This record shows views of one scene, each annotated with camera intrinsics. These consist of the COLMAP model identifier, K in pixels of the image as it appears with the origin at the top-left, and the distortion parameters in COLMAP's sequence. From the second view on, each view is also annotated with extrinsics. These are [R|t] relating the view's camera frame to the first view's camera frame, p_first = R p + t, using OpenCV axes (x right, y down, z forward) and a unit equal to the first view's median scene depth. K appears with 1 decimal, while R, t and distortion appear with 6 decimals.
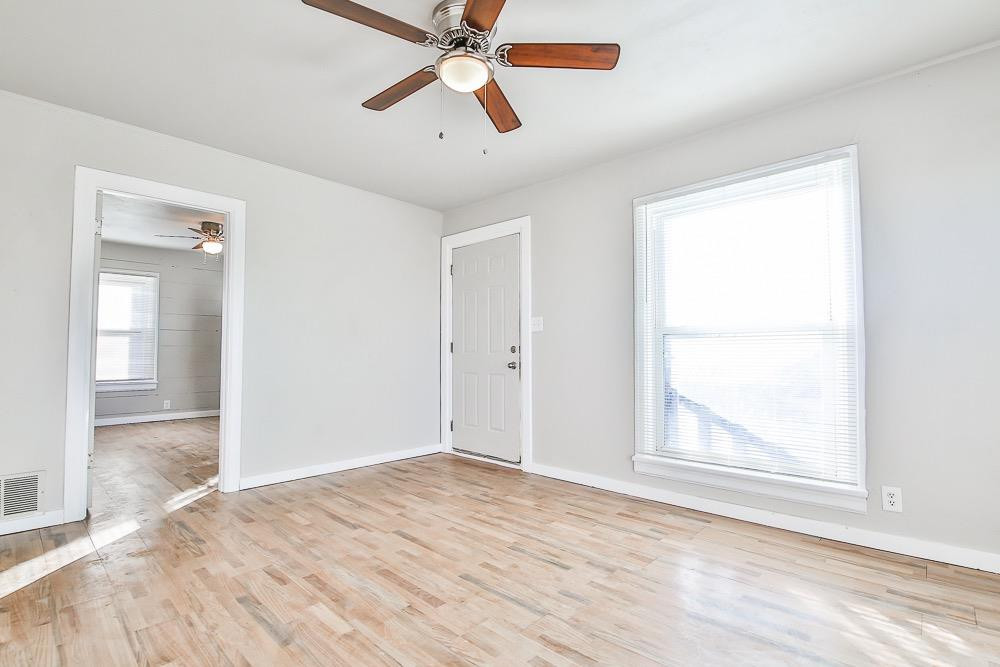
lens RADIAL K [[475.3, 0, 497.2], [0, 475.3, 333.5], [0, 0, 1]] dist [-0.000680, -0.011691]
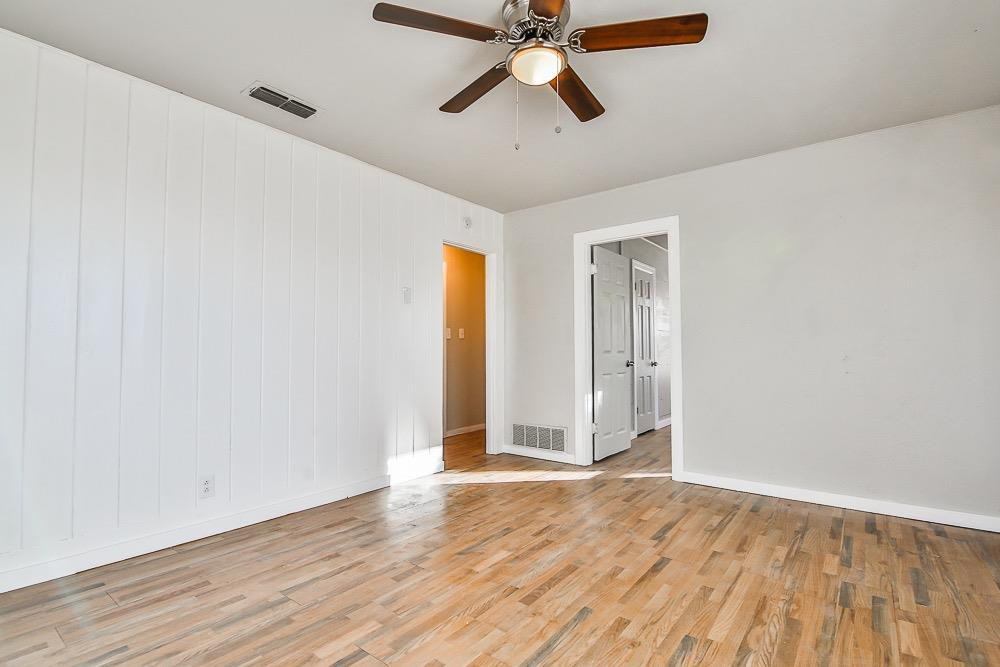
lens RADIAL K [[471.3, 0, 482.2], [0, 471.3, 335.5], [0, 0, 1]] dist [-0.016764, -0.001267]
pose [[0.077526, -0.035157, -0.996370, 0.573372], [0.040343, 0.998670, -0.032099, 0.015122], [0.996174, -0.037708, 0.078841, 0.541450]]
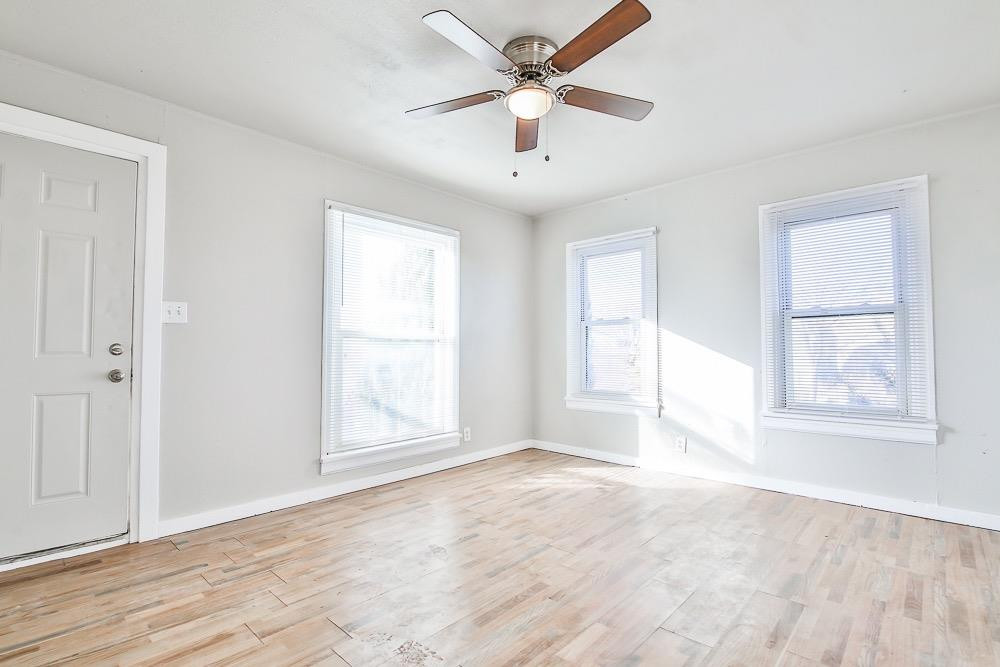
lens RADIAL K [[475.3, 0, 497.2], [0, 475.3, 333.5], [0, 0, 1]] dist [-0.000680, -0.011691]
pose [[-0.017744, 0.039323, 0.999069, -0.788243], [-0.038887, 0.998443, -0.039989, 0.025823], [-0.999086, -0.039560, -0.016188, 0.731181]]
